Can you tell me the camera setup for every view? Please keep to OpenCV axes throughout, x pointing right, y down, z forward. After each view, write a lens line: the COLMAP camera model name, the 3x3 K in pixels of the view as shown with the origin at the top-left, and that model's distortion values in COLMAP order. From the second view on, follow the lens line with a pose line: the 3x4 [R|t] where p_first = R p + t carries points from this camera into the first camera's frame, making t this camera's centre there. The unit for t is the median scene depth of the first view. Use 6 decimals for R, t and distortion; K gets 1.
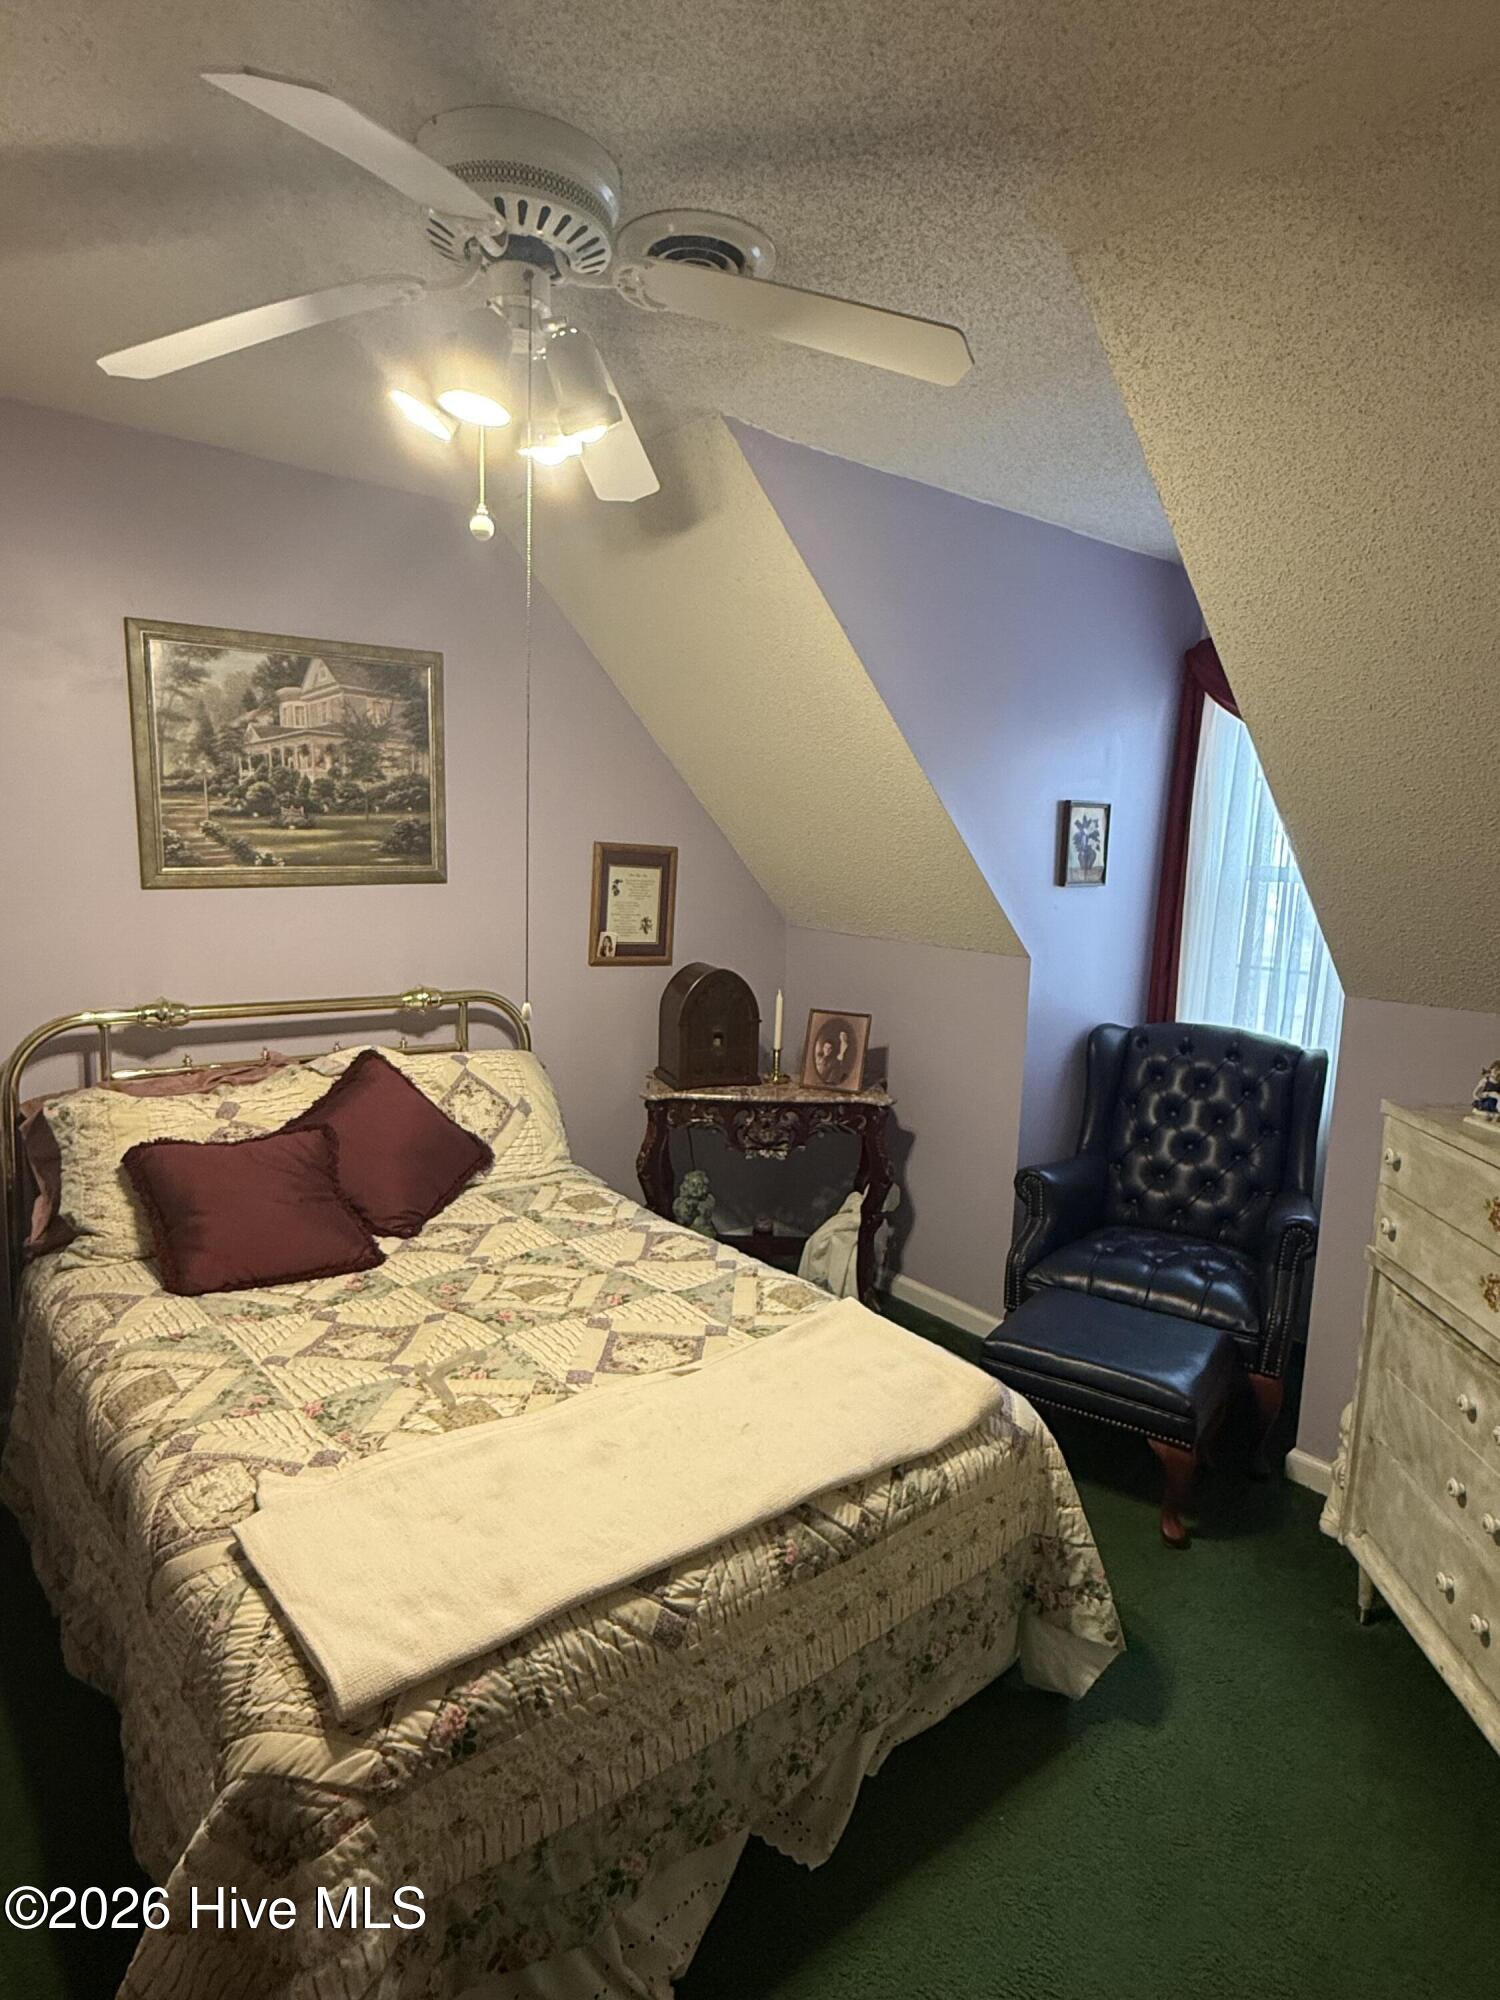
lens RADIAL K [[1164.6, 0, 750.8], [0, 1164.6, 1003.4], [0, 0, 1]] dist [-0.000625, -0.002256]
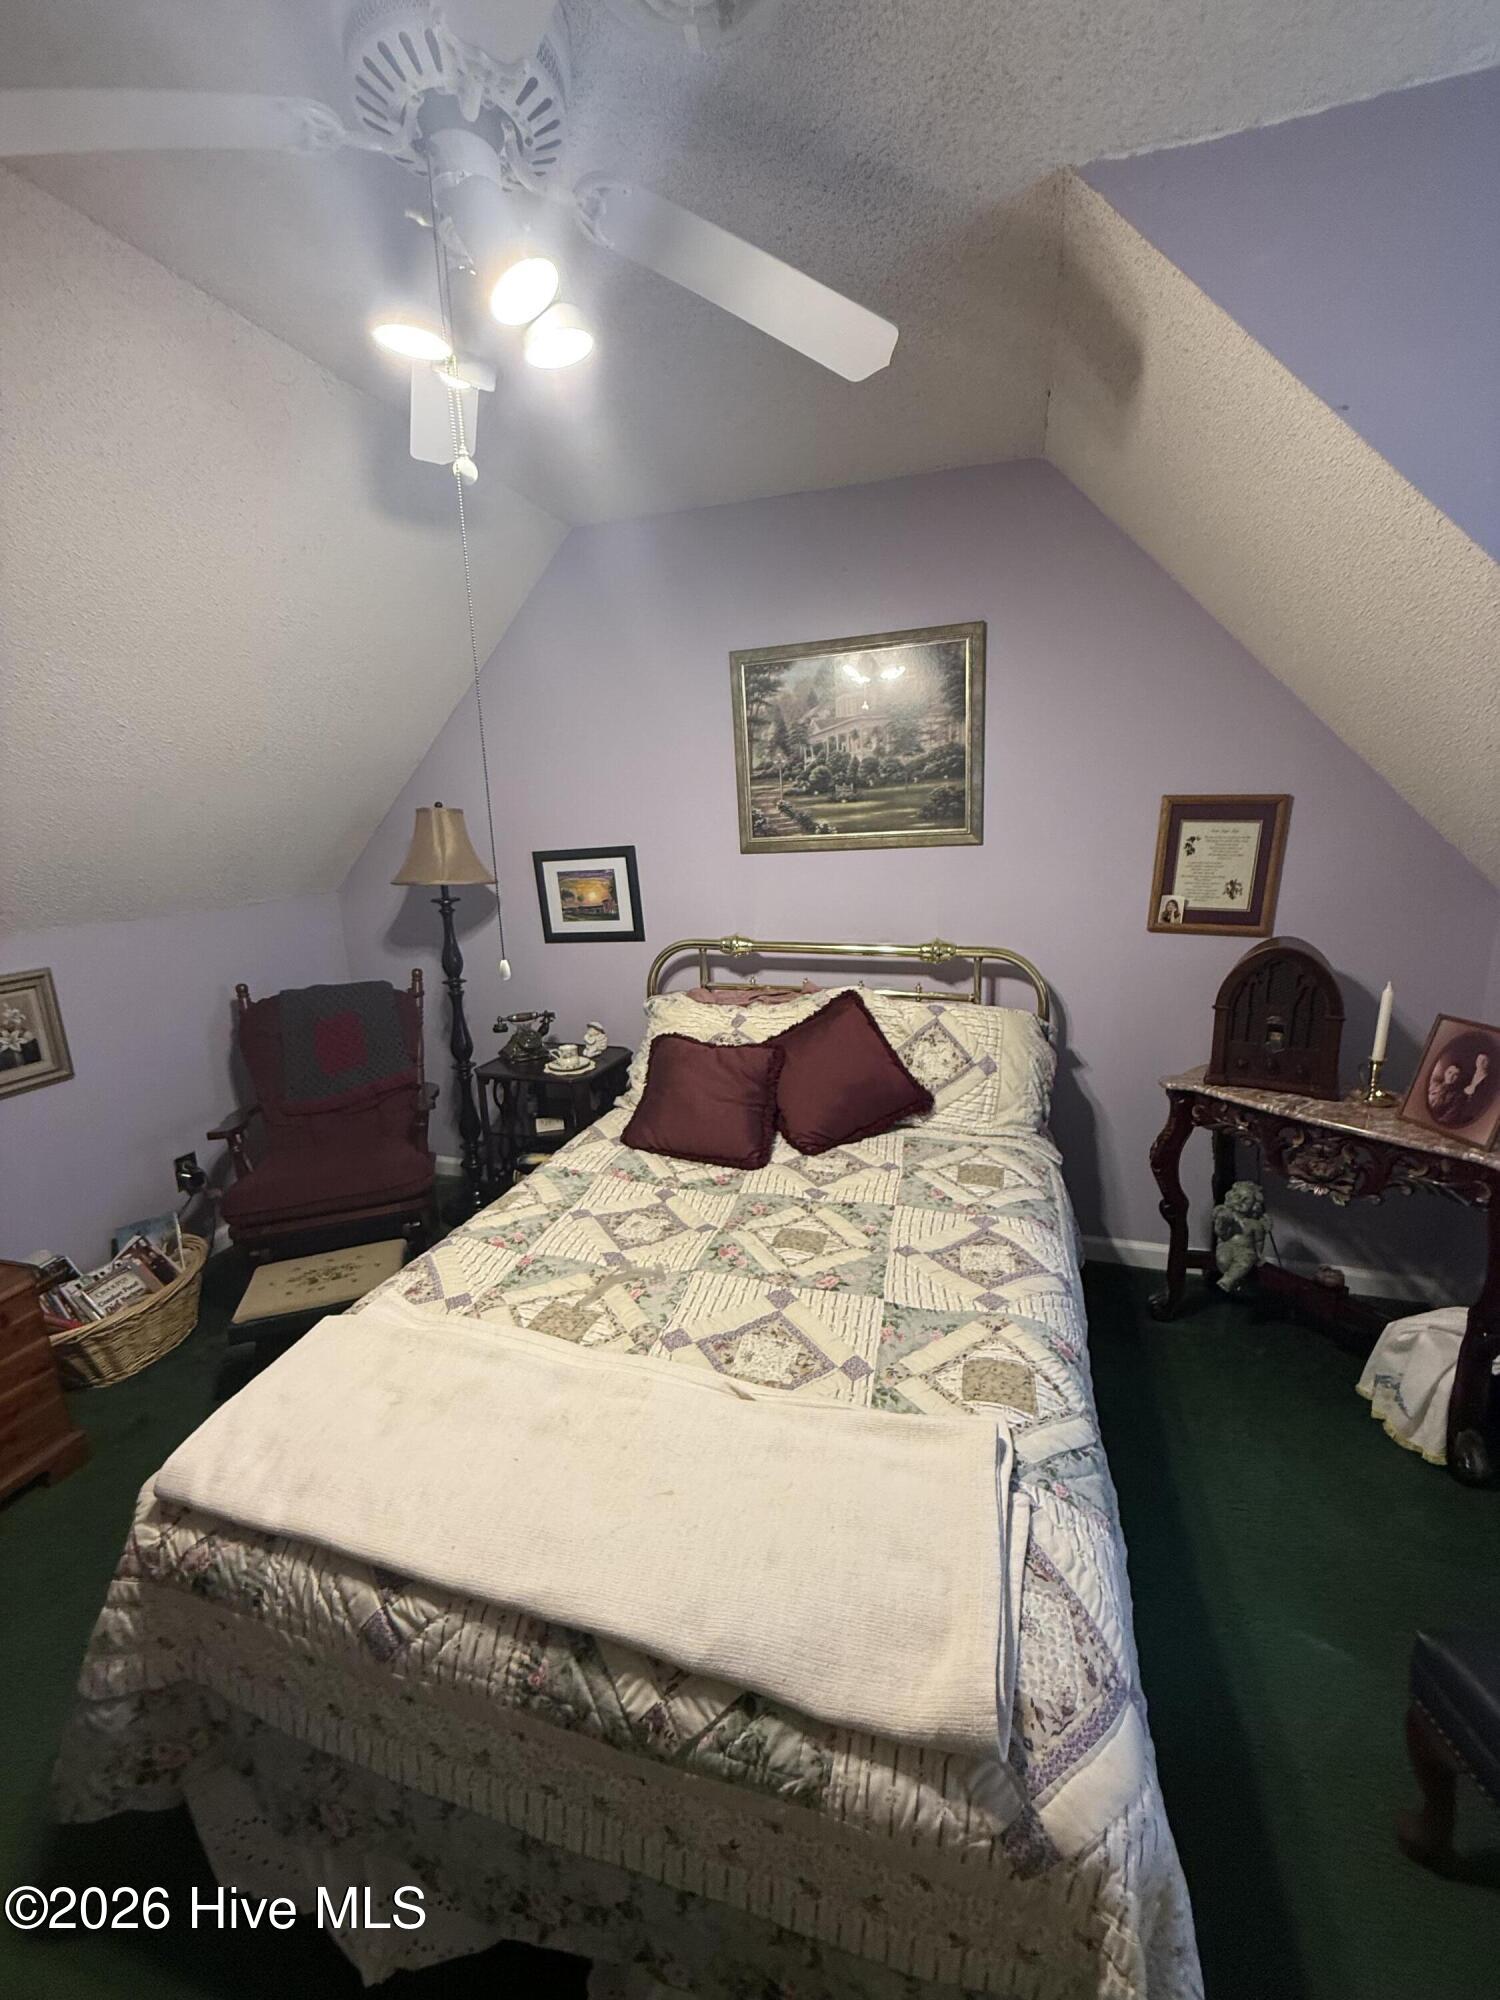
lens RADIAL K [[805.1, 0, 747.1], [0, 805.1, 996.7], [0, 0, 1]] dist [-0.001308, -0.000001]
pose [[0.526160, 0.135242, -0.839563, 0.296784], [-0.073559, 0.990811, 0.113506, -0.037430], [0.847198, 0.002035, 0.531273, 0.479150]]
